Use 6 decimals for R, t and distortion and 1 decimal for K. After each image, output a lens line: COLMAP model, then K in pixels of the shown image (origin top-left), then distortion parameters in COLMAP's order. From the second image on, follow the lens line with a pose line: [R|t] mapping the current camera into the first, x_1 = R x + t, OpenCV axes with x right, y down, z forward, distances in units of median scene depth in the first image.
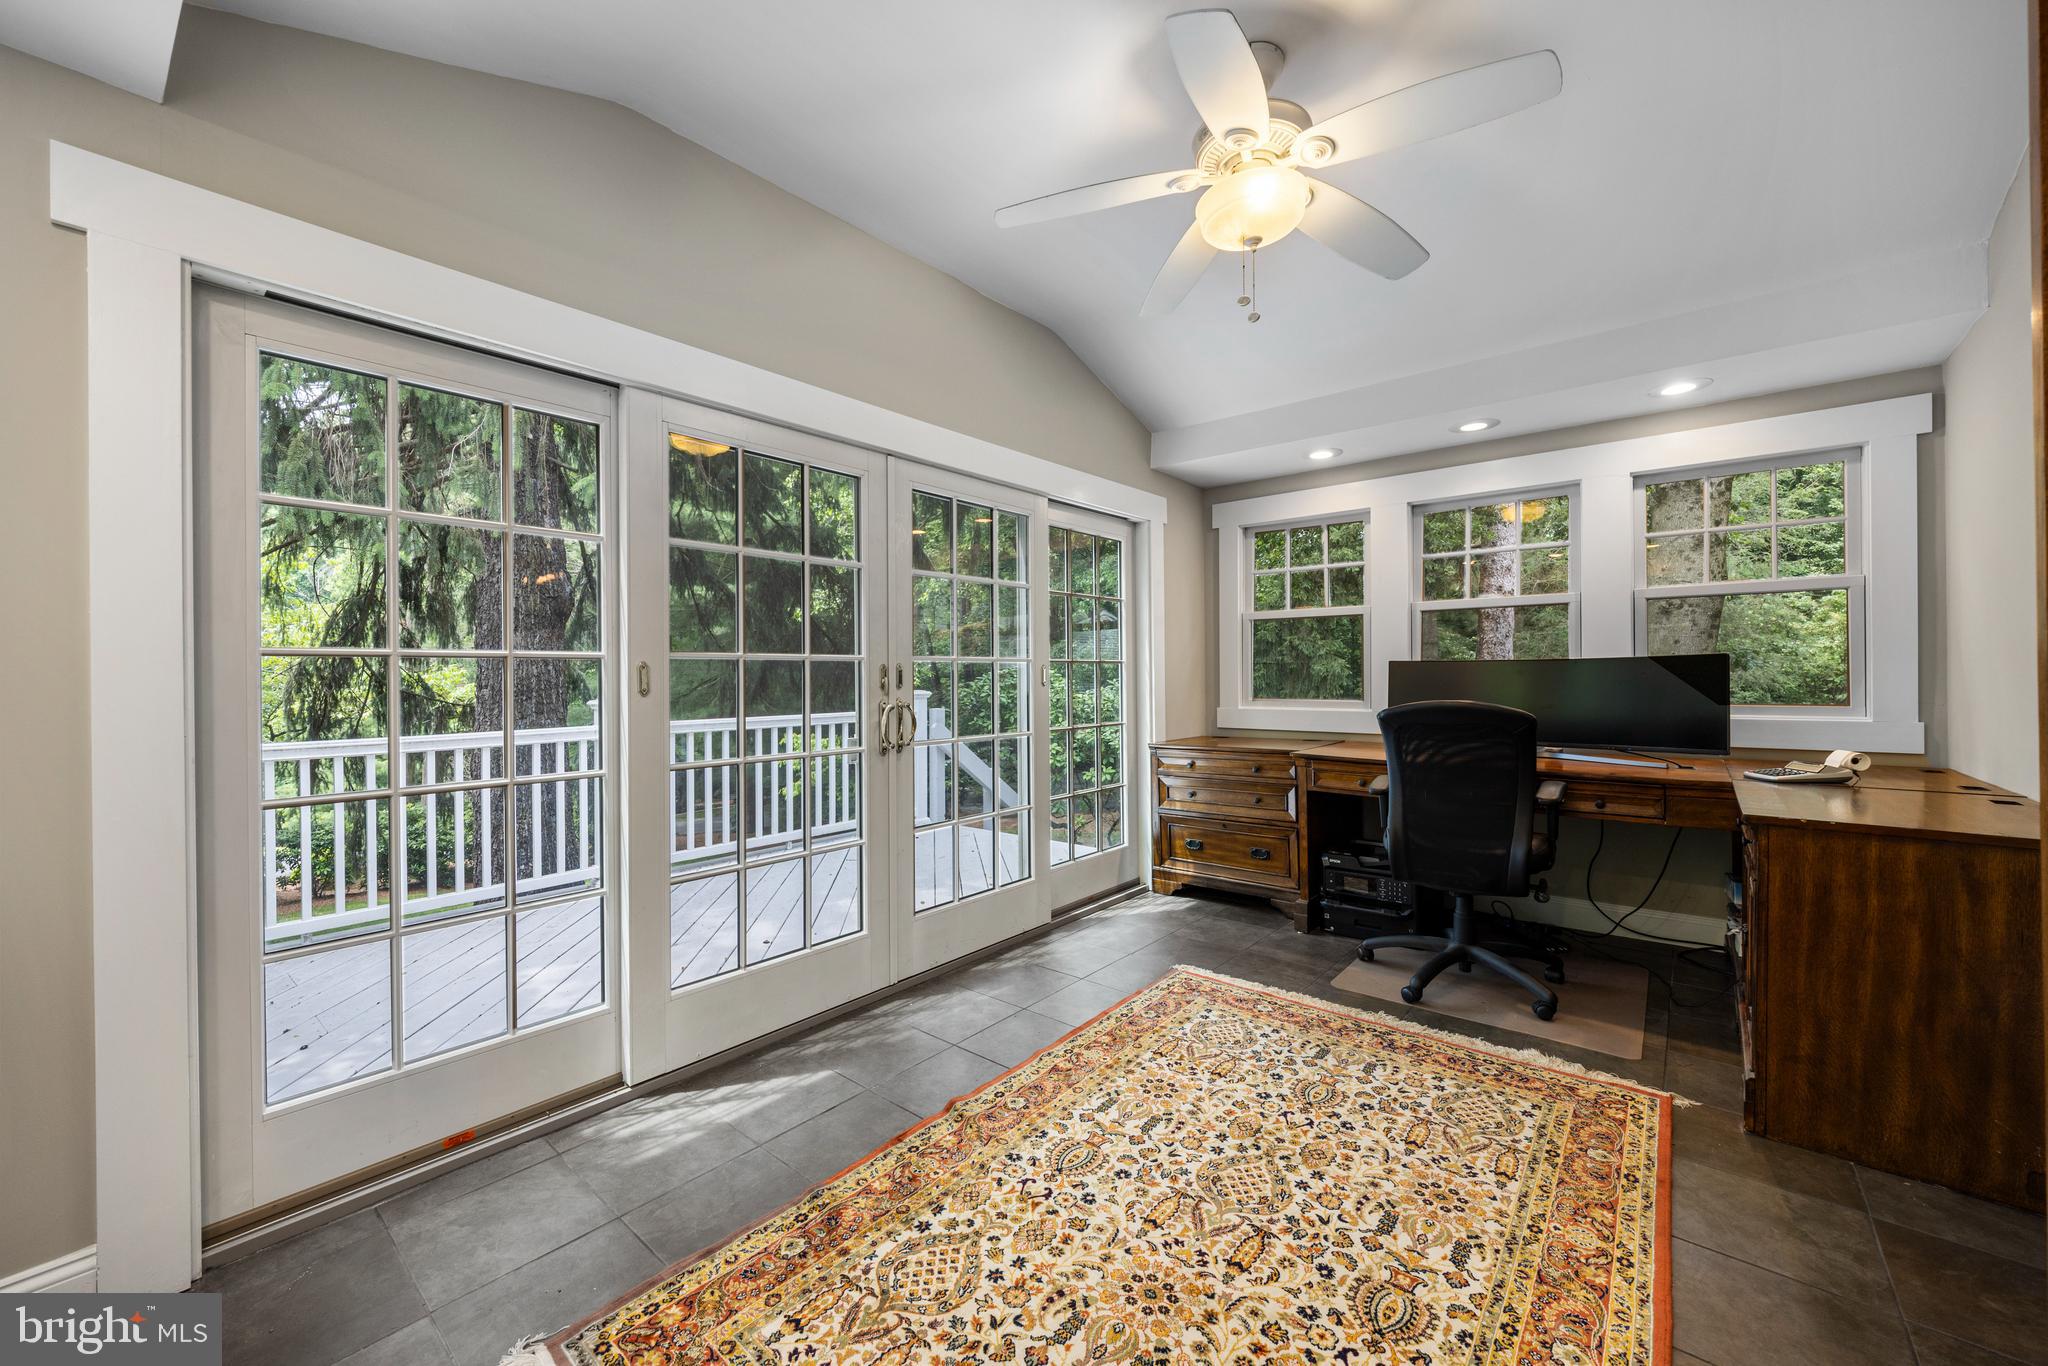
lens RADIAL K [[812.3, 0, 1014.3], [0, 812.3, 676.5], [0, 0, 1]] dist [0.000433, -0.002313]
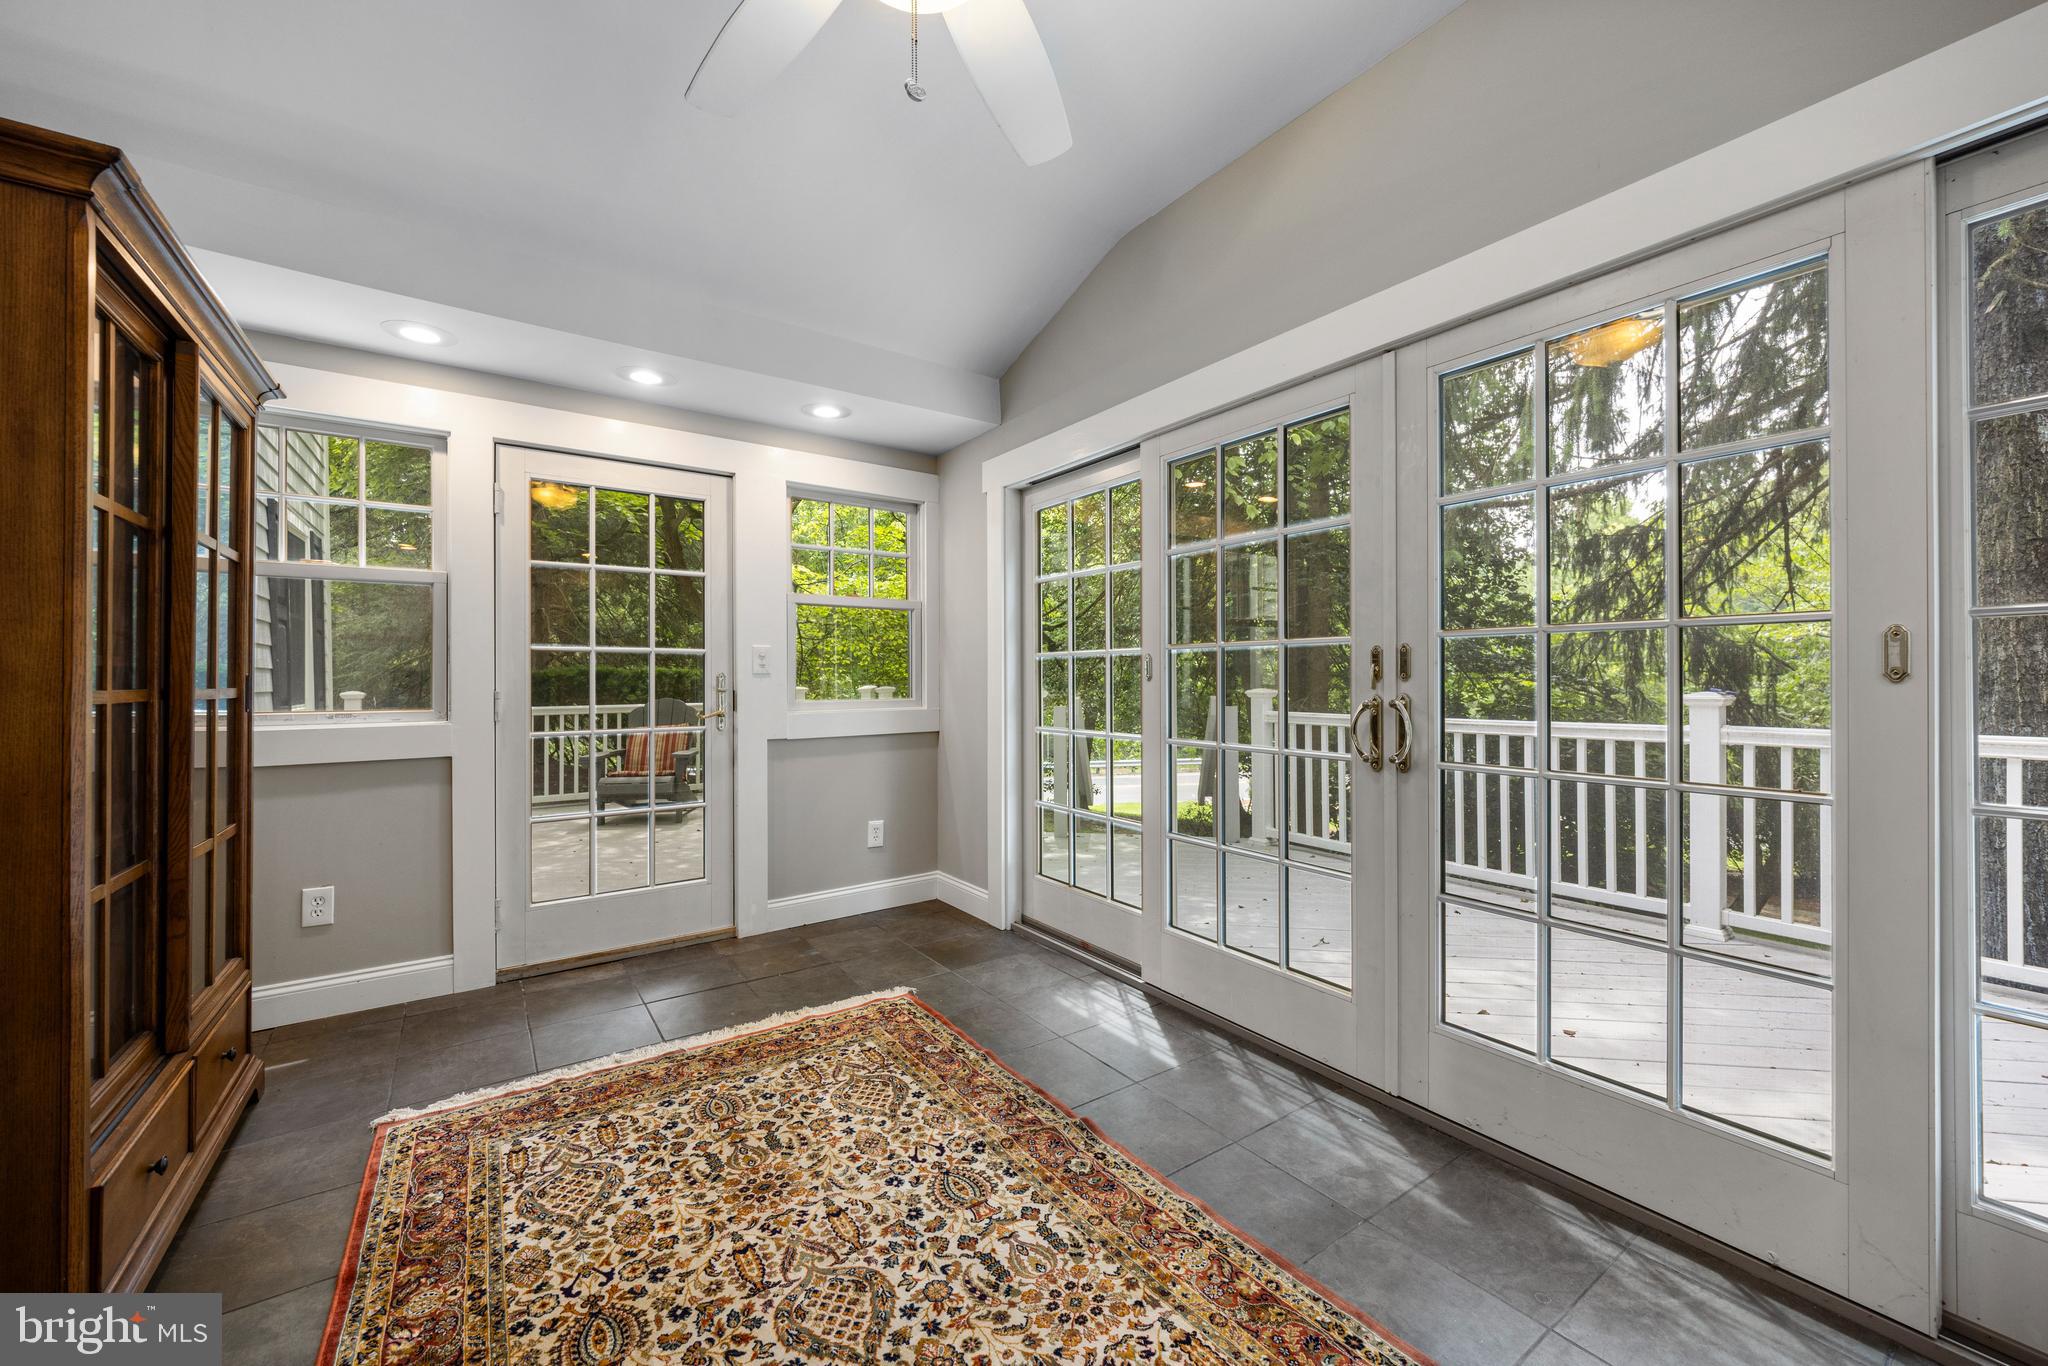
lens RADIAL K [[812.3, 0, 1017.7], [0, 812.3, 677.0], [0, 0, 1]] dist [0.000433, -0.002313]
pose [[-0.281253, 0.009122, -0.959590, 1.024438], [0.005443, 0.999954, 0.007910, 0.007526], [0.959618, -0.002998, -0.281289, 1.450624]]
